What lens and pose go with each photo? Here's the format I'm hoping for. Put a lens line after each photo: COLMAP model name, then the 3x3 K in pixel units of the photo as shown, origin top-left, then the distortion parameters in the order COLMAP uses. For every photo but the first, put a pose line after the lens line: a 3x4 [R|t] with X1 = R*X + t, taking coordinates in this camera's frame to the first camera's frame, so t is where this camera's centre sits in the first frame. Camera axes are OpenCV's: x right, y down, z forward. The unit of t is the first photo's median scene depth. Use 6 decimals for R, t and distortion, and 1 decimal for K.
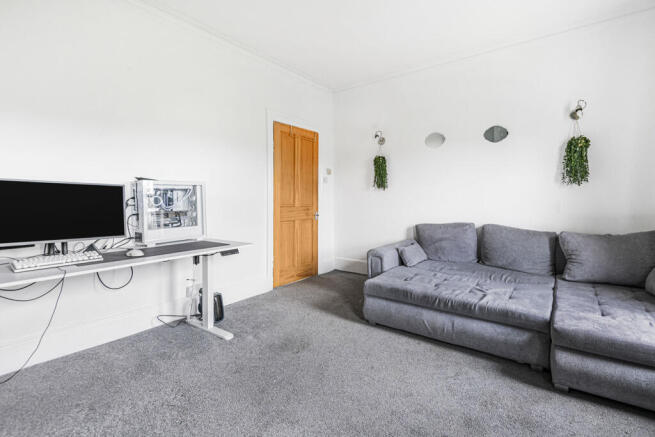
lens RADIAL K [[298.3, 0, 345.7], [0, 298.3, 195.9], [0, 0, 1]] dist [0.000562, -0.000739]
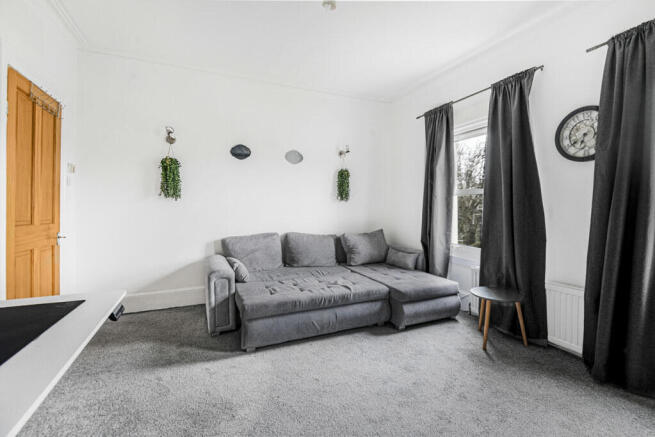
lens RADIAL K [[296.5, 0, 328.8], [0, 296.5, 207.8], [0, 0, 1]] dist [0.002401, 0.000002]
pose [[0.503200, 0.006866, 0.864142, -0.475638], [-0.012965, 0.999916, -0.000395, -0.004505], [-0.864072, -0.011005, 0.503247, 0.287889]]
